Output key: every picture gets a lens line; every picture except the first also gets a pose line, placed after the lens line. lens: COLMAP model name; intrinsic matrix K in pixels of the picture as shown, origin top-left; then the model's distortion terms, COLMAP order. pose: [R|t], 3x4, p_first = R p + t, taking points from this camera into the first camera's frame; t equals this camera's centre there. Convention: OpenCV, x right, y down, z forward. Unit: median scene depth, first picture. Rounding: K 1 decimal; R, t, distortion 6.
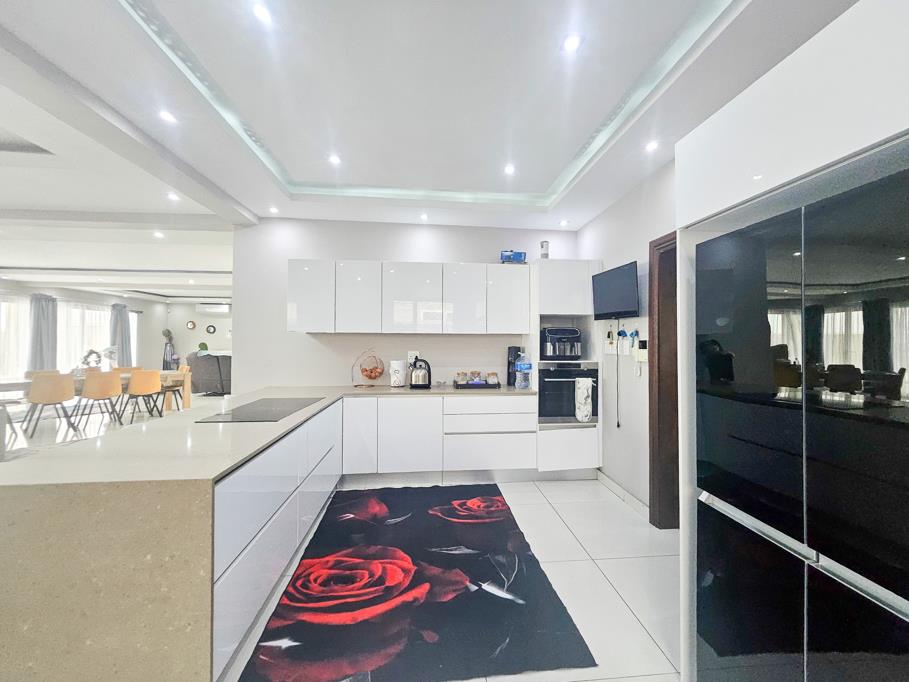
lens RADIAL K [[366.2, 0, 457.2], [0, 366.2, 336.1], [0, 0, 1]] dist [-0.009906, -0.000127]
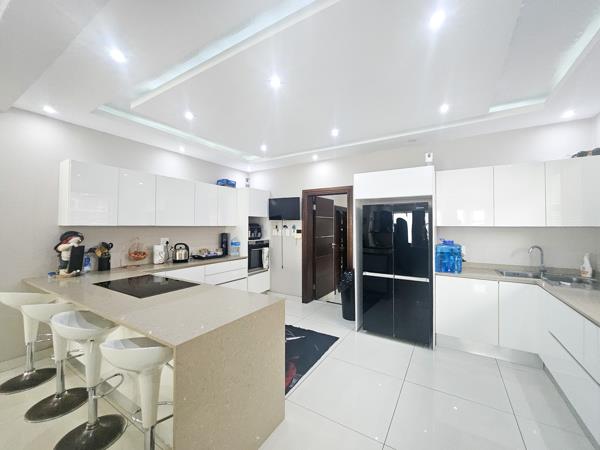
lens RADIAL K [[241.7, 0, 301.8], [0, 241.7, 221.7], [0, 0, 1]] dist [-0.009906, -0.000127]
pose [[0.610877, 0.011485, 0.791642, -0.608046], [-0.012360, 0.999911, -0.004969, -0.027671], [-0.791629, -0.006749, 0.610965, -0.005276]]
